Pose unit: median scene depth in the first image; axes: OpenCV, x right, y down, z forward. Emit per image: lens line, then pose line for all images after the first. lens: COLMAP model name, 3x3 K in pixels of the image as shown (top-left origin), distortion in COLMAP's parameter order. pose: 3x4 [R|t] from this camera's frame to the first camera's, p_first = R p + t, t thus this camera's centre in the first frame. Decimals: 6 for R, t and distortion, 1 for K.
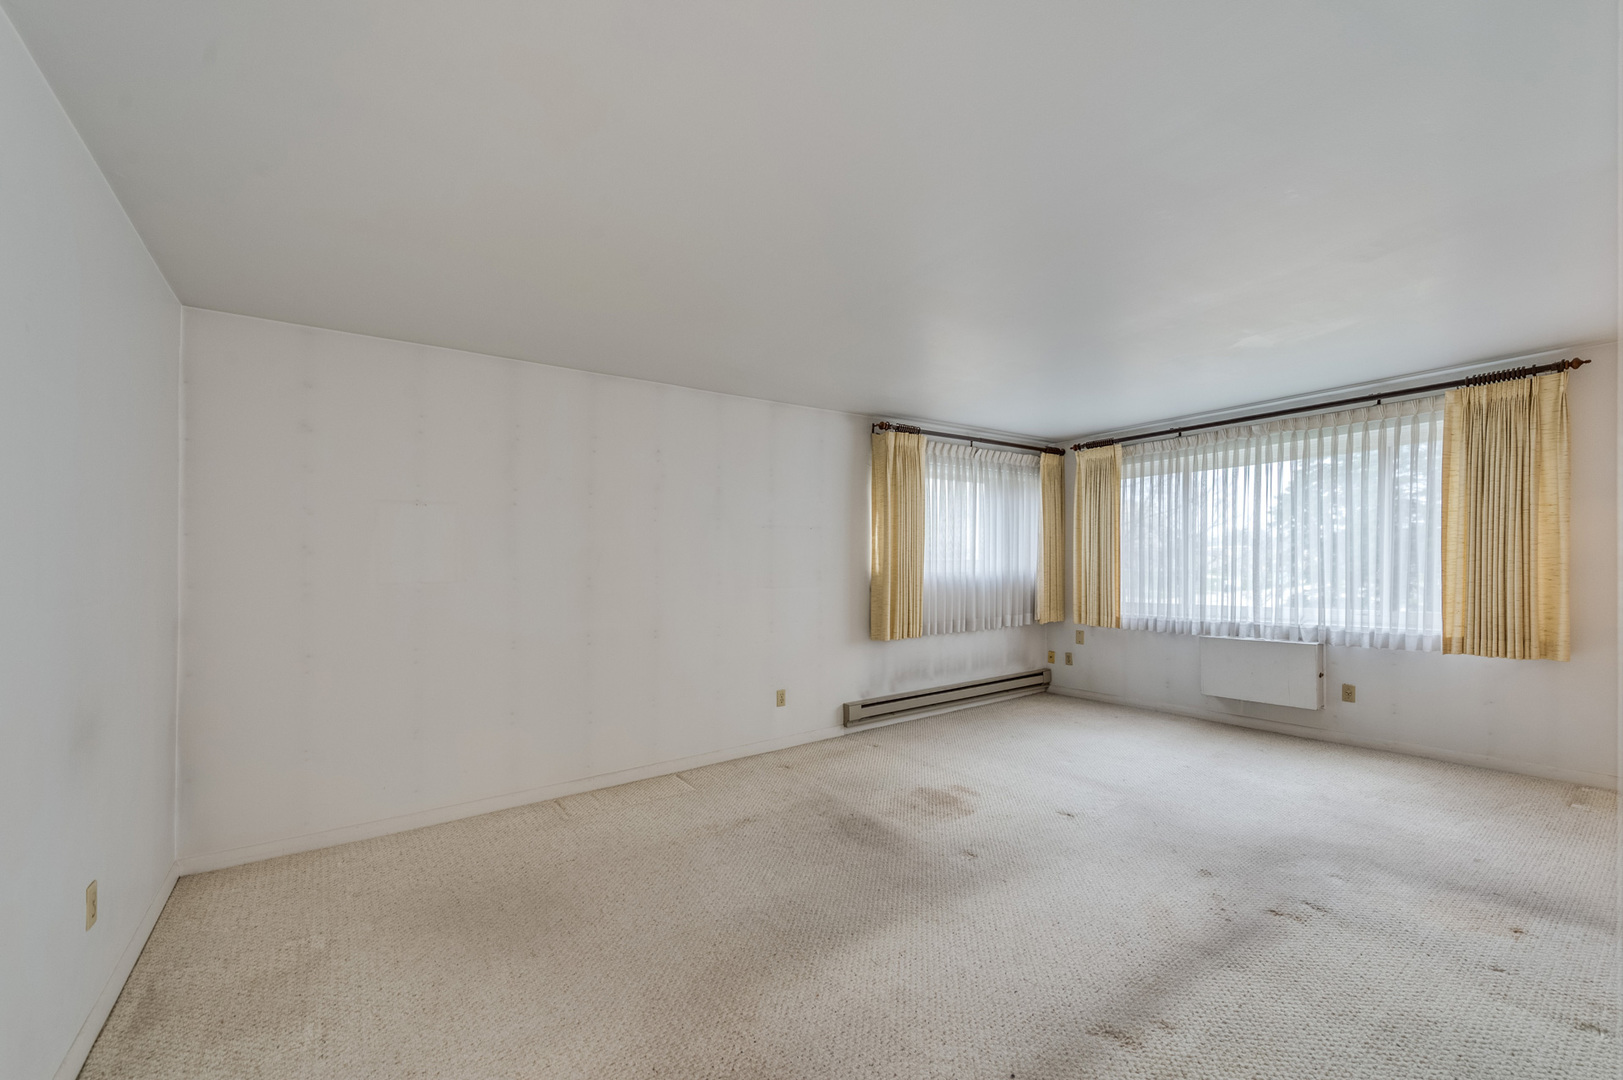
lens RADIAL K [[639.0, 0, 811.0], [0, 639.0, 564.3], [0, 0, 1]] dist [0.014529, -0.000088]
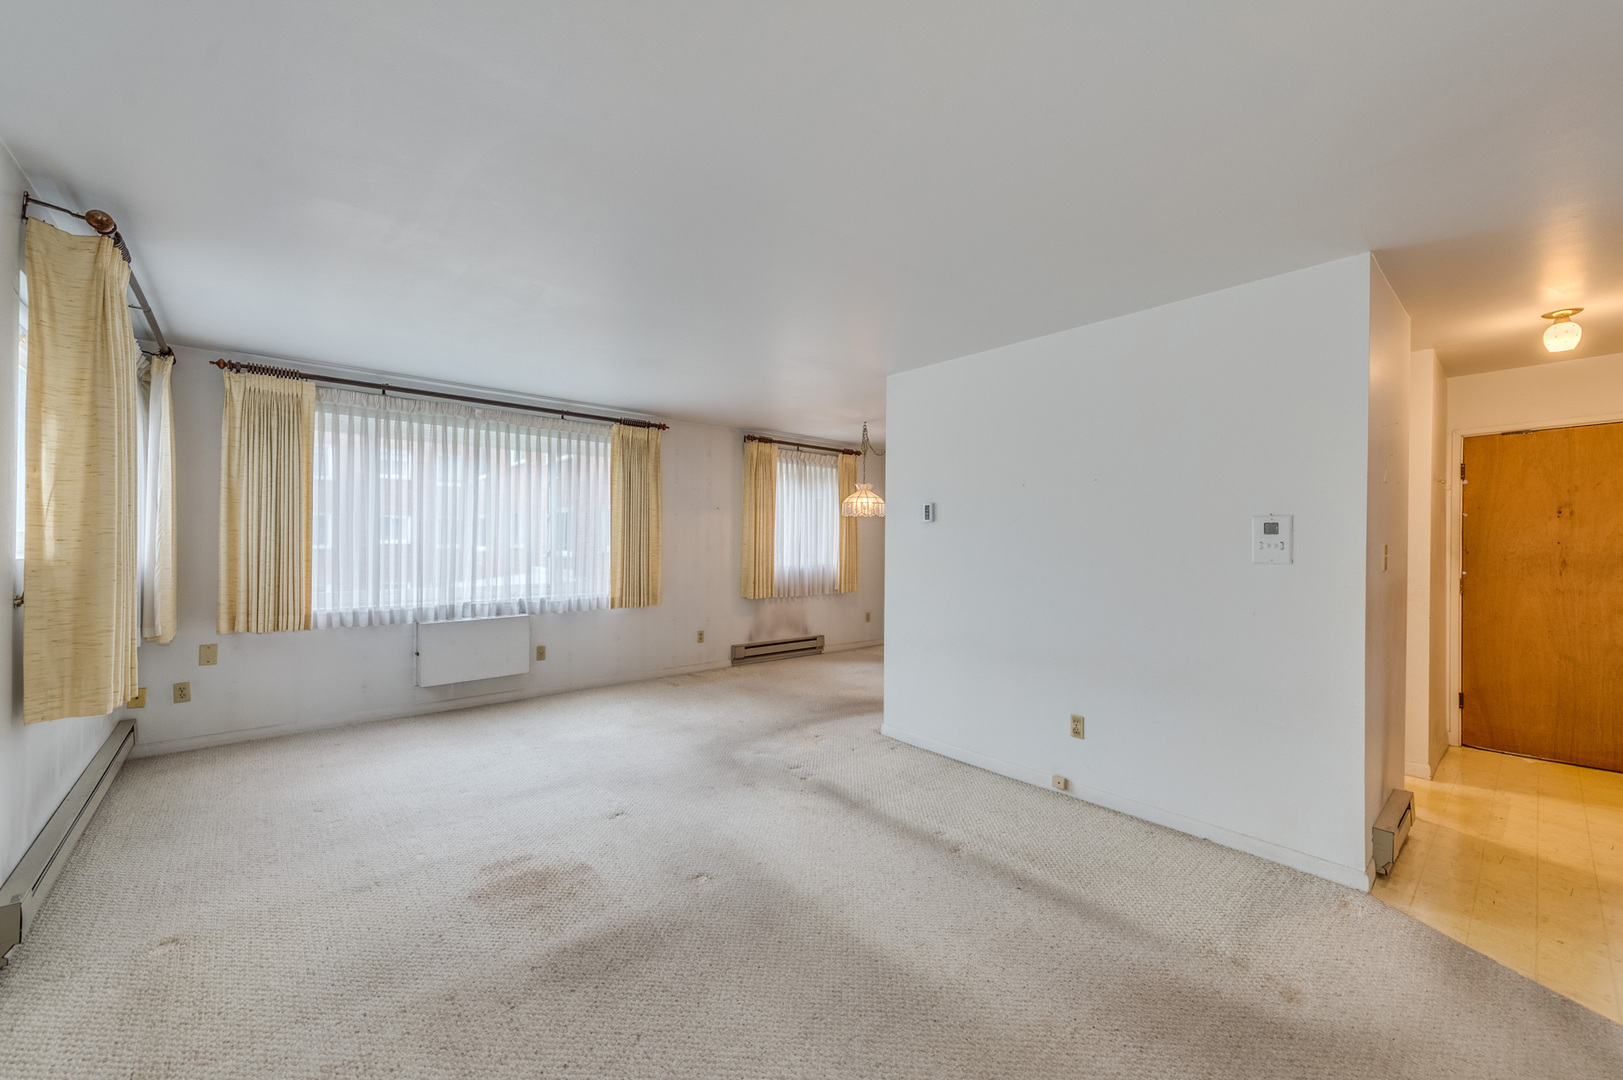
lens RADIAL K [[647.4, 0, 828.7], [0, 647.4, 554.8], [0, 0, 1]] dist [0.010900, -0.000021]
pose [[-0.117227, -0.009337, 0.993061, -0.422919], [-0.007657, 0.999935, 0.008498, 0.002594], [-0.993076, -0.006607, -0.117291, 0.606753]]
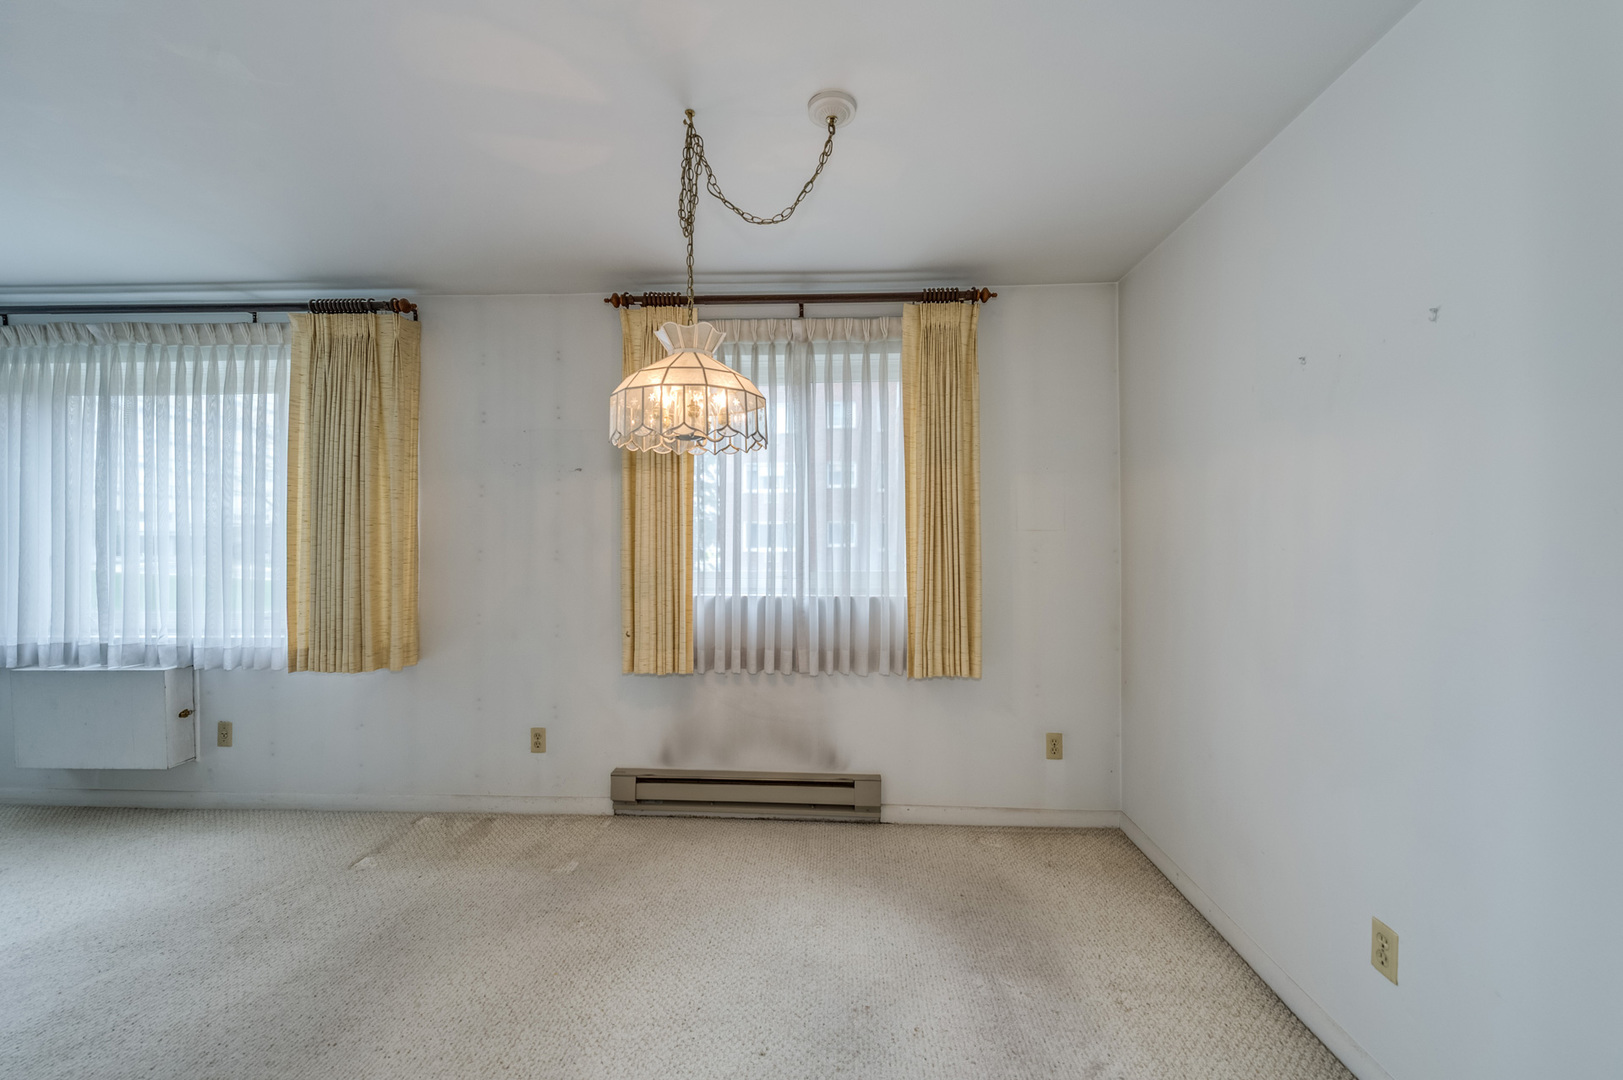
lens RADIAL K [[667.9, 0, 845.0], [0, 667.9, 537.1], [0, 0, 1]] dist [0.002364, 0.000190]
pose [[0.620006, 0.014329, 0.784466, 0.672476], [-0.007559, 0.999896, -0.012290, -0.008538], [-0.784561, 0.001690, 0.620050, 0.034782]]
